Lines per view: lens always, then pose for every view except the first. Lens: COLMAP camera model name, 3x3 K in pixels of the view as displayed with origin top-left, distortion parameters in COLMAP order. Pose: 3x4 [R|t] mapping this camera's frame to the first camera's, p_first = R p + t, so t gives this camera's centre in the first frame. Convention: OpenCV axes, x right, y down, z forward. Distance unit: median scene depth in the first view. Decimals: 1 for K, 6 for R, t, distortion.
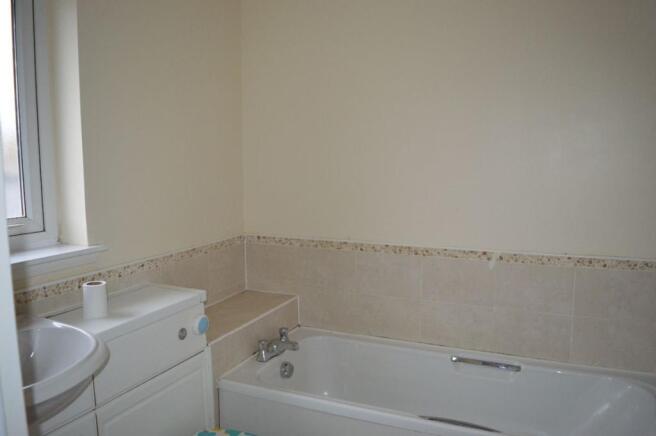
lens RADIAL K [[511.8, 0, 328.0], [0, 511.8, 218.0], [0, 0, 1]] dist [-0.077500, -0.001652]
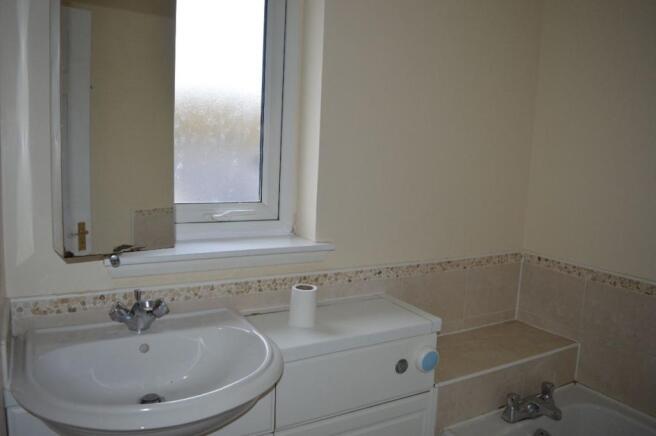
lens RADIAL K [[511.8, 0, 328.0], [0, 511.8, 218.0], [0, 0, 1]] dist [-0.077500, -0.001652]
pose [[0.814700, 0.119793, -0.567374, 0.045964], [-0.117989, 0.992206, 0.040069, -0.023533], [0.567752, 0.034299, 0.822485, 0.238063]]
